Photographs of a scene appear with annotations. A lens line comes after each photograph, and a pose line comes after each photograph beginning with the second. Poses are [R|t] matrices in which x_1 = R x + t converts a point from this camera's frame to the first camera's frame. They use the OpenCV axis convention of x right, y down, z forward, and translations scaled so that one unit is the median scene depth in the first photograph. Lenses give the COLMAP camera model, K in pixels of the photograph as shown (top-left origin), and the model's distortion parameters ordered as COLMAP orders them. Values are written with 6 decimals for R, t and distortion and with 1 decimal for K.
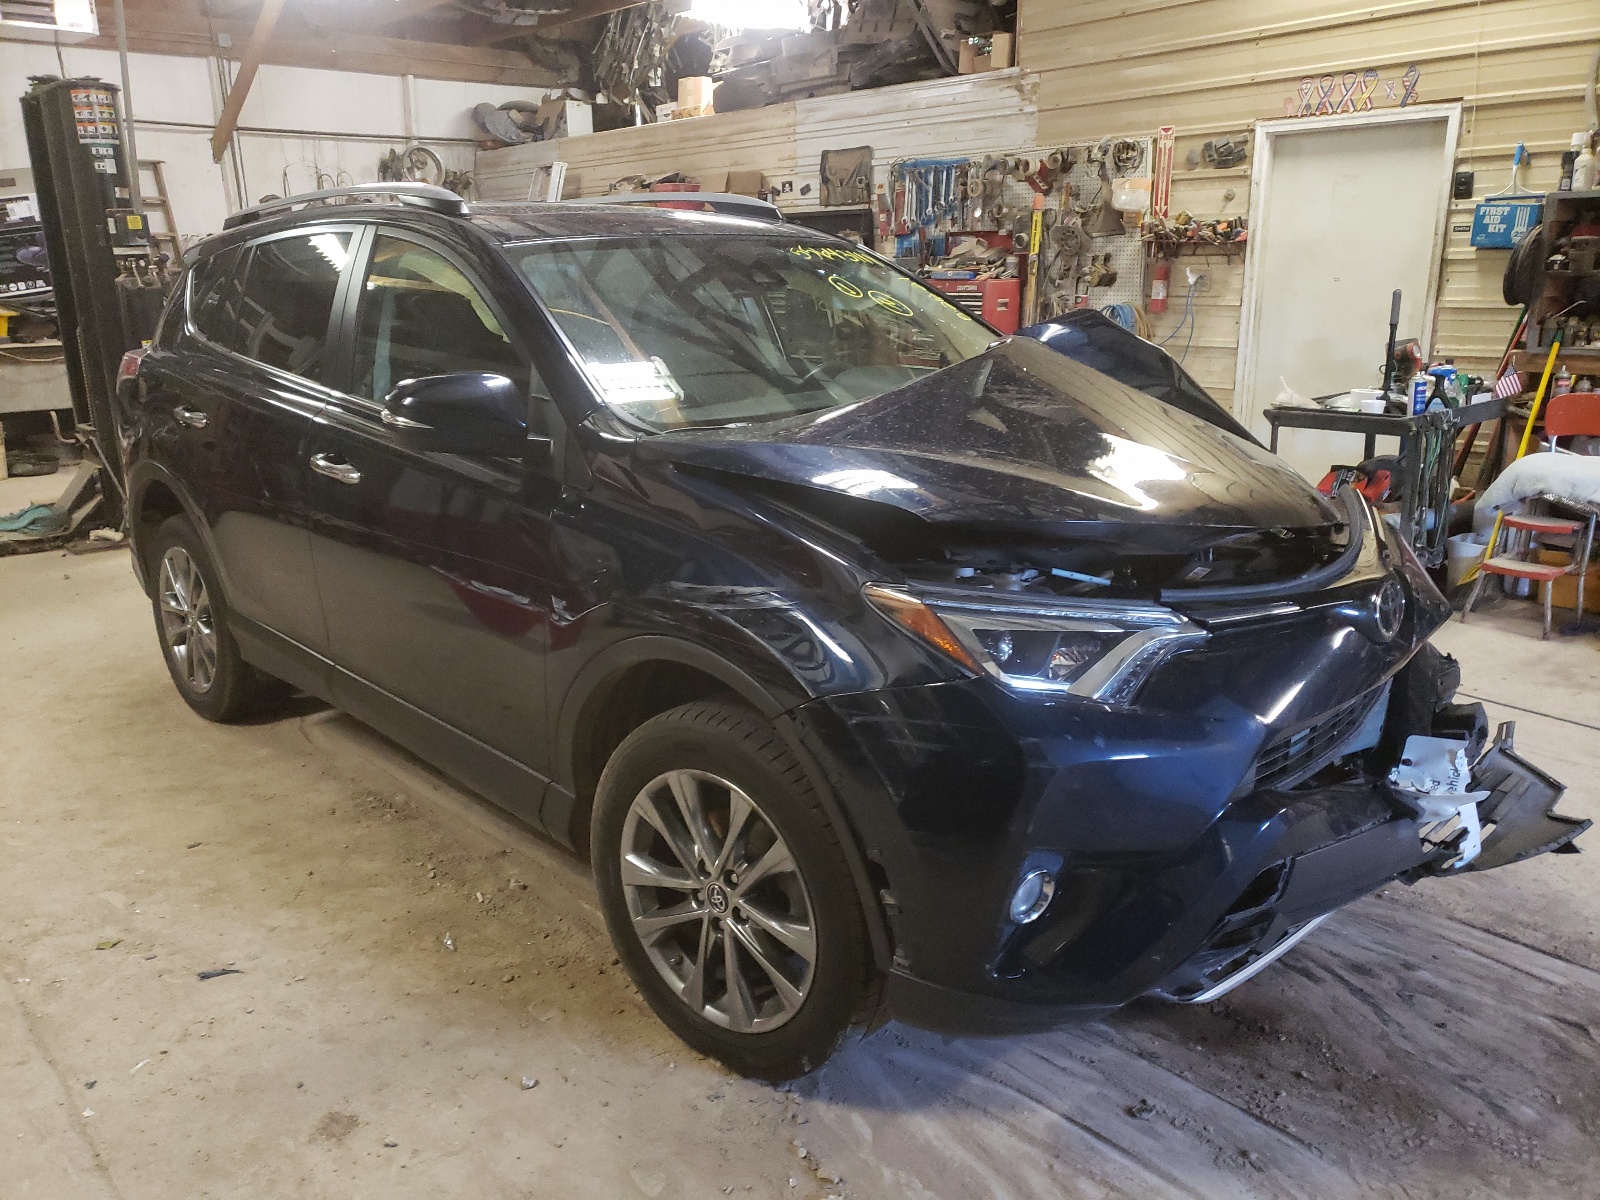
lens RADIAL K [[1205.7, 0, 800.0], [0, 1205.7, 600.0], [0, 0, 1]] dist [0.042082, 0.003802]
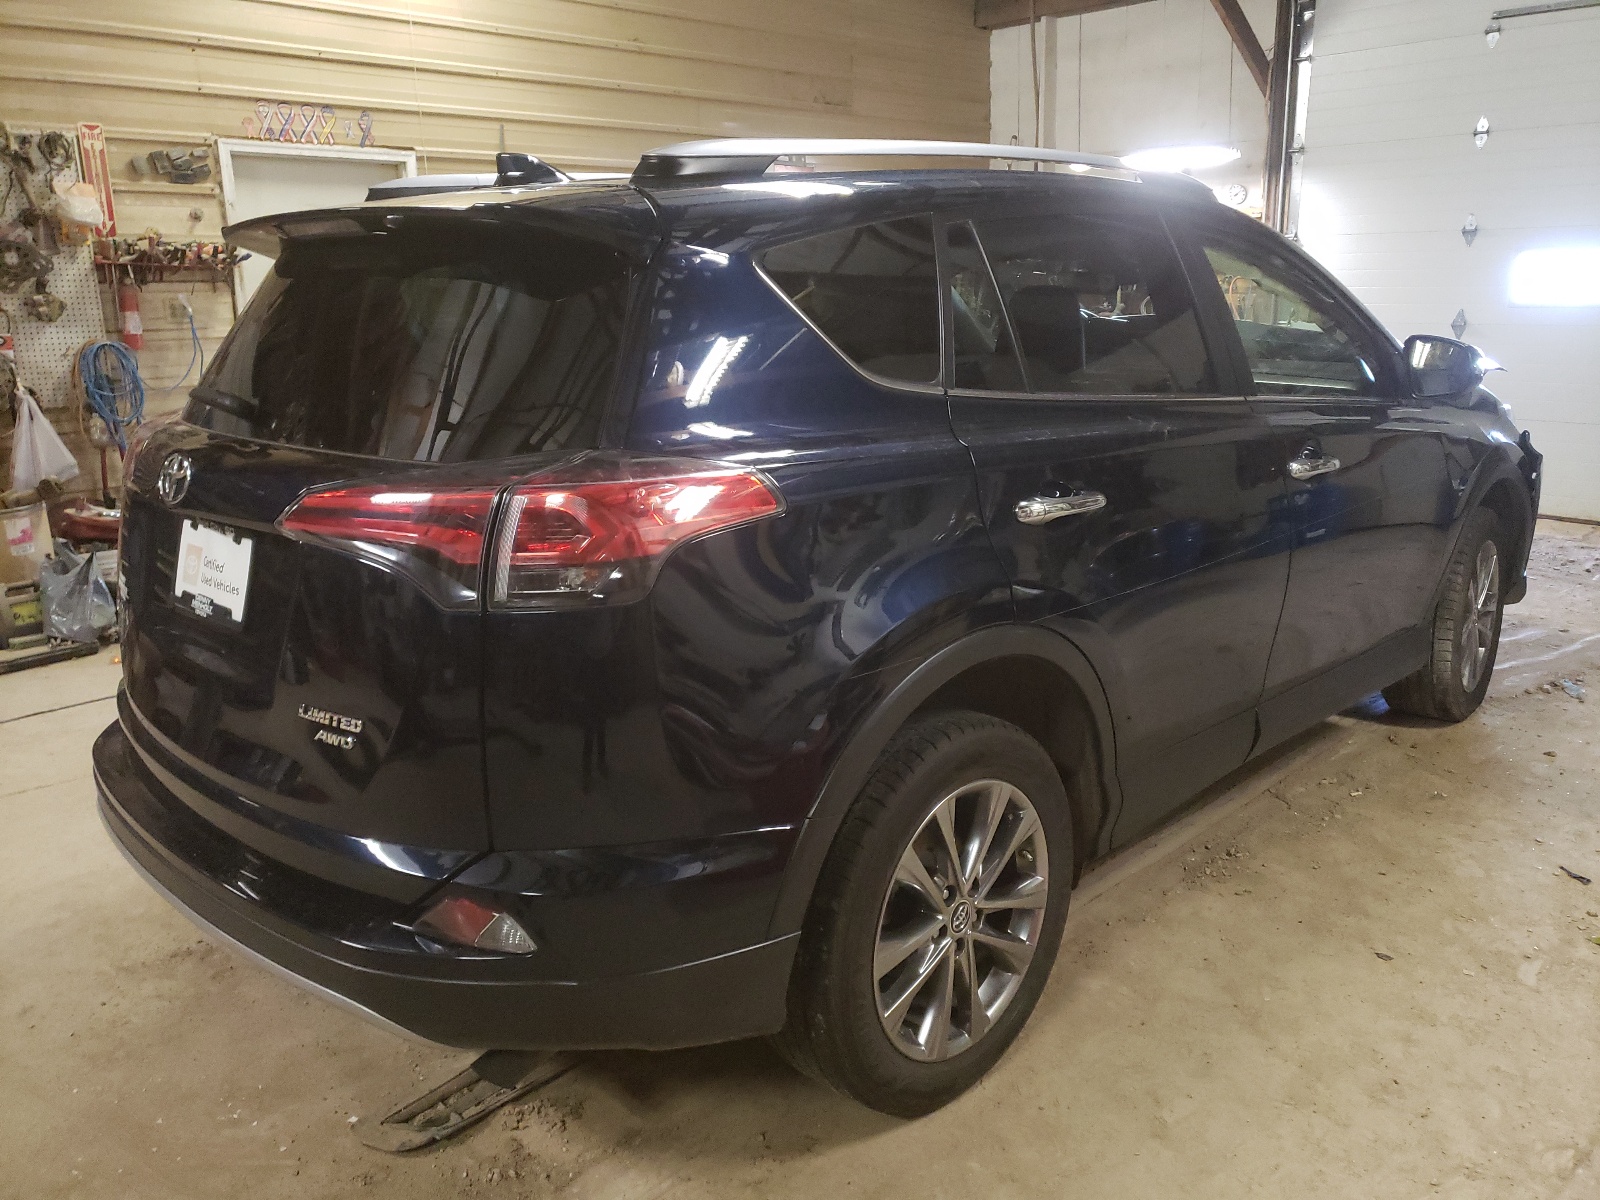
lens RADIAL K [[1205.7, 0, 800.0], [0, 1205.7, 600.0], [0, 0, 1]] dist [0.042082, 0.003802]
pose [[0.005817, -0.247926, 0.968762, -0.631037], [0.292728, 0.926762, 0.235420, -0.166059], [-0.956178, 0.282215, 0.077965, 0.638552]]
